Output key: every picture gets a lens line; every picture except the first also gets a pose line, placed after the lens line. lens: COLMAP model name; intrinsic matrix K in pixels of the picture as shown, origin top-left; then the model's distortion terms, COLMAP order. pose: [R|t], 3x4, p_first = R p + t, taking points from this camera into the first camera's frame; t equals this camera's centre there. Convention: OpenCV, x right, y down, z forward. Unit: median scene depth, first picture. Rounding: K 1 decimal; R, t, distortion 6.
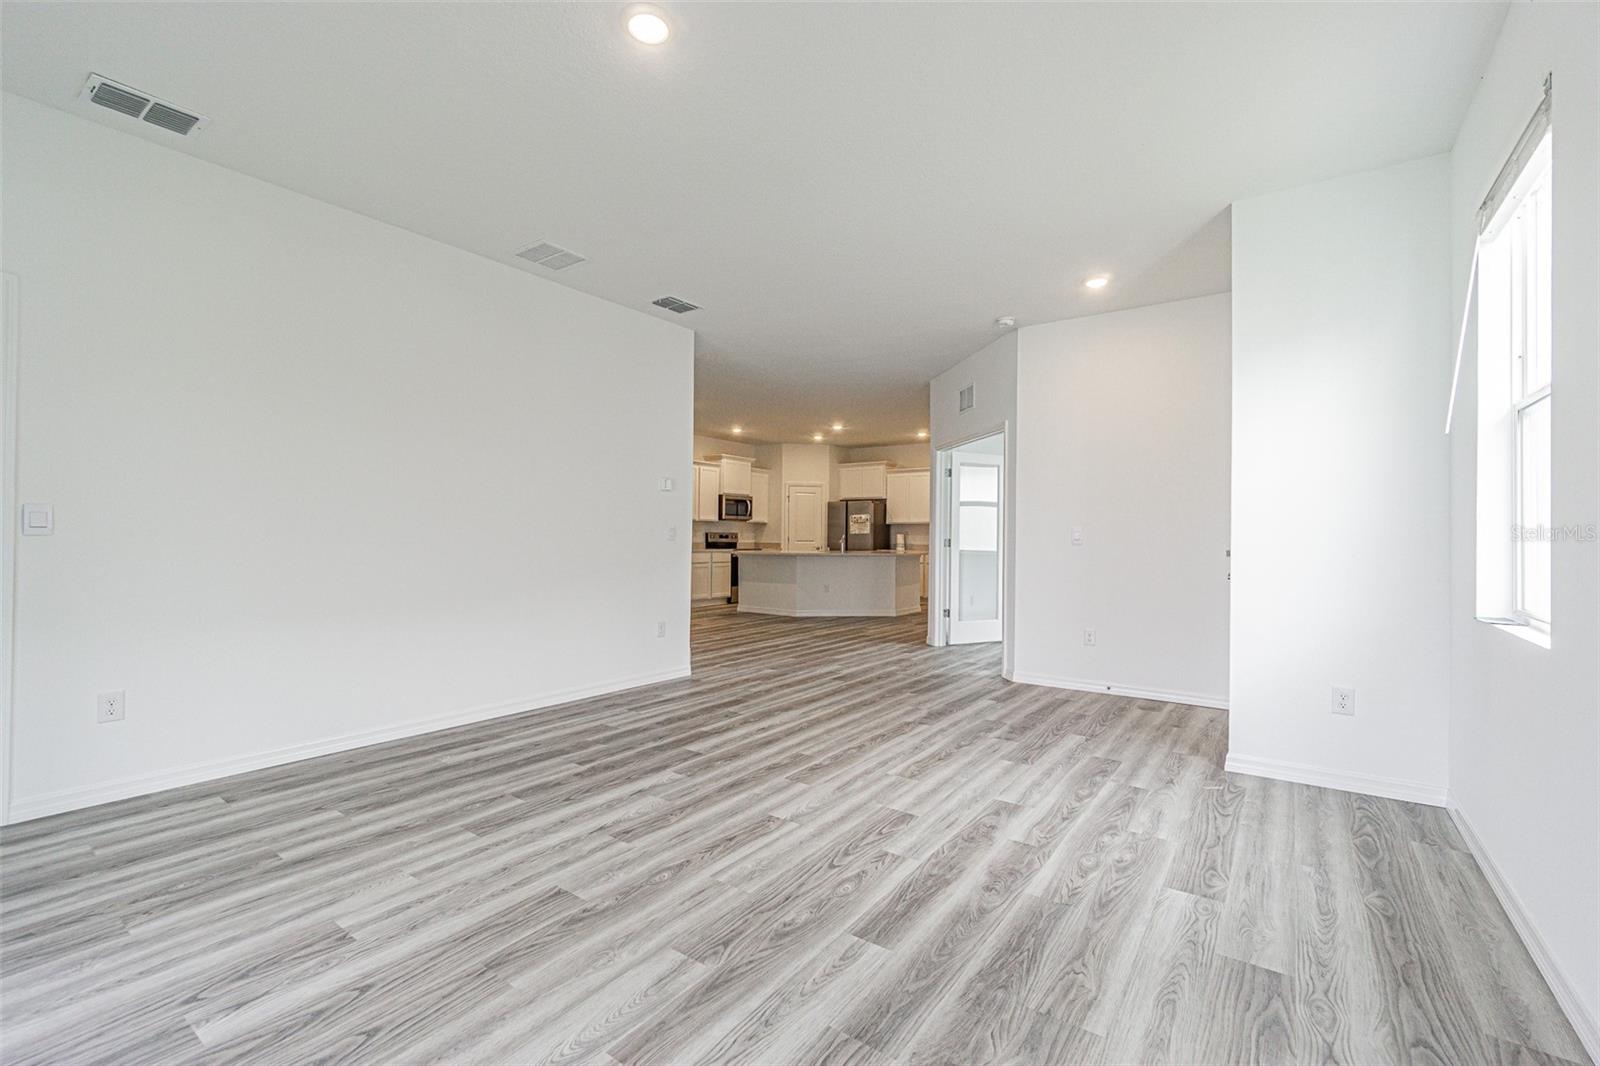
lens RADIAL K [[693.7, 0, 796.9], [0, 693.7, 522.7], [0, 0, 1]] dist [-0.005634, 0.000609]
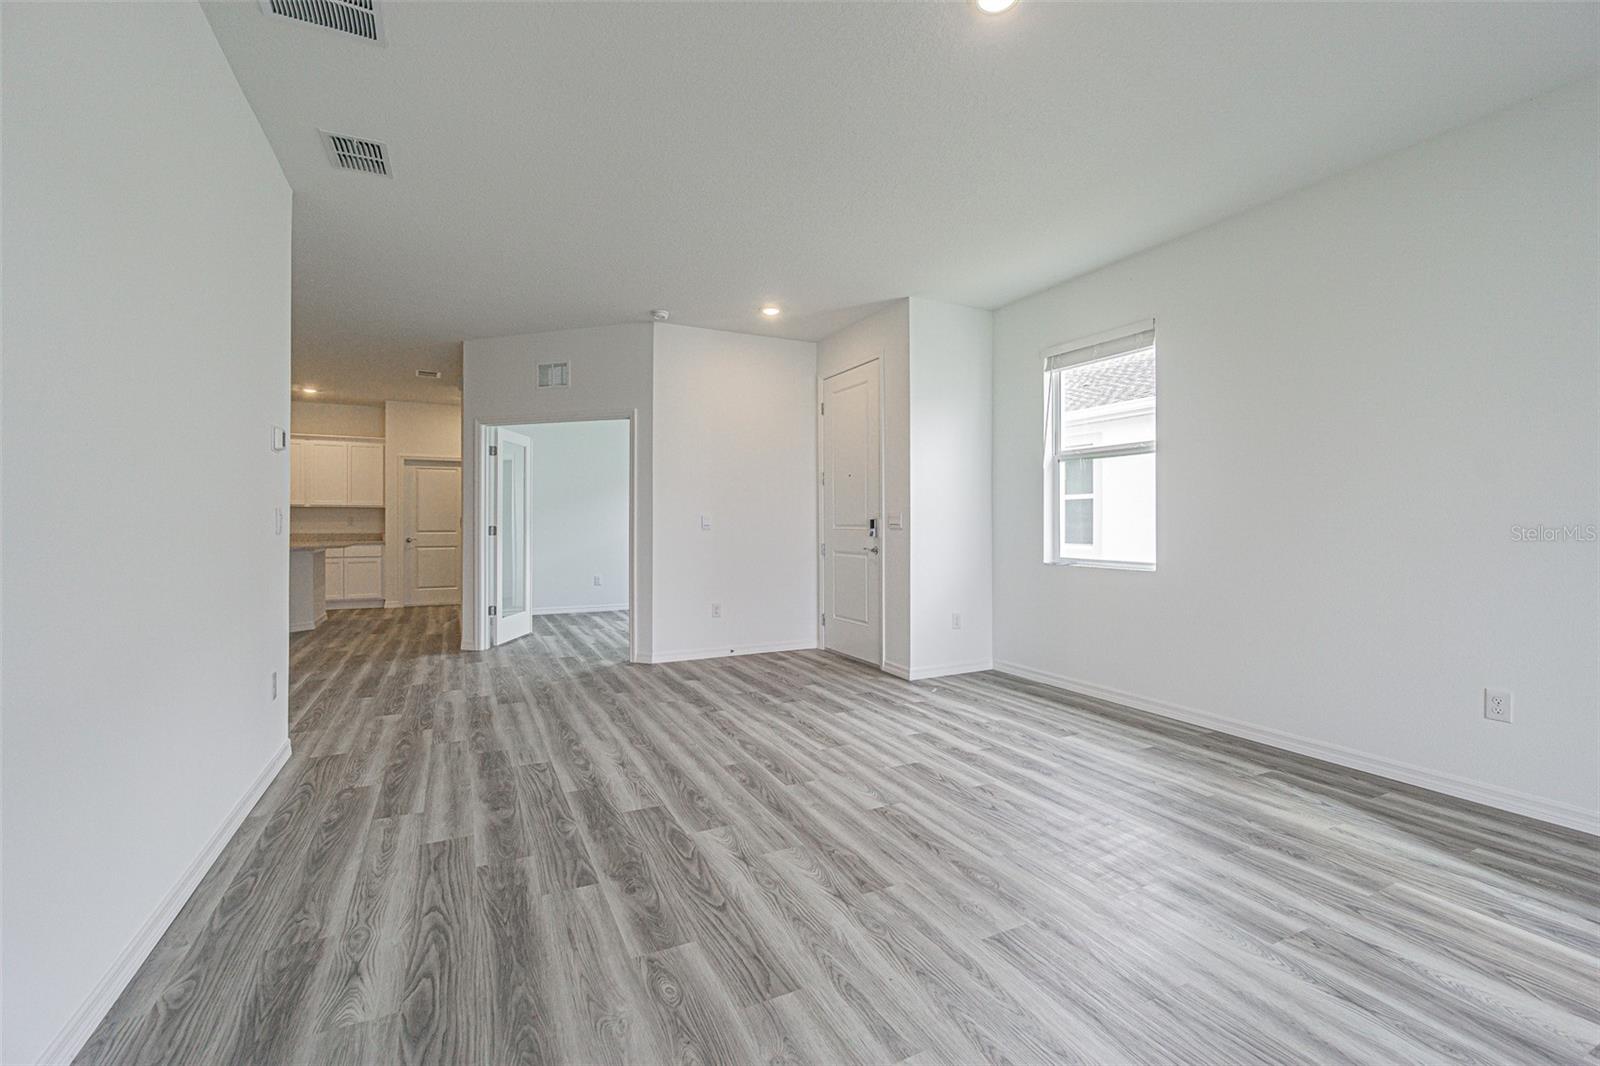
lens RADIAL K [[679.9, 0, 800.0], [0, 679.9, 533.0], [0, 0, 1]] dist [-0.010976, 0.000038]
pose [[0.460082, -0.021398, 0.887619, -0.847121], [-0.013306, 0.999431, 0.030990, -0.001881], [-0.887777, -0.026069, 0.459535, 0.590577]]
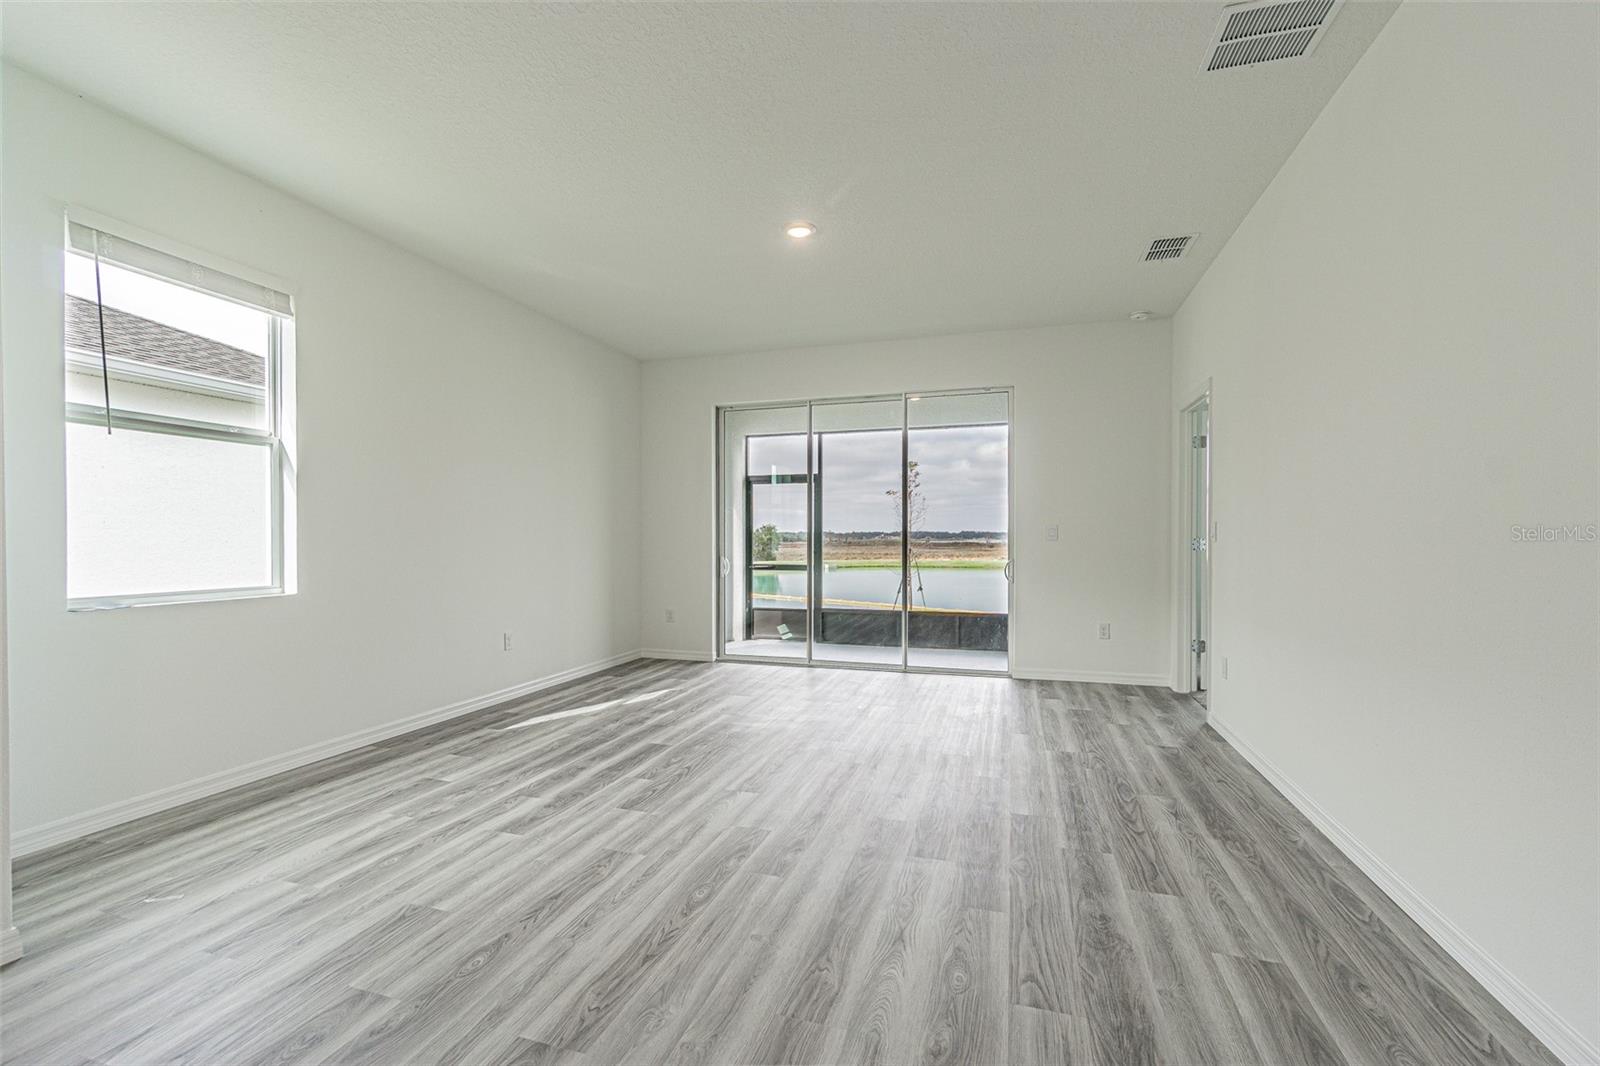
lens RADIAL K [[693.7, 0, 796.9], [0, 693.7, 522.7], [0, 0, 1]] dist [-0.005634, 0.000609]
pose [[-0.948635, -0.015678, -0.315984, 0.228037], [-0.002991, 0.999171, -0.040596, 0.035023], [0.316358, -0.037566, -0.947896, 1.873227]]
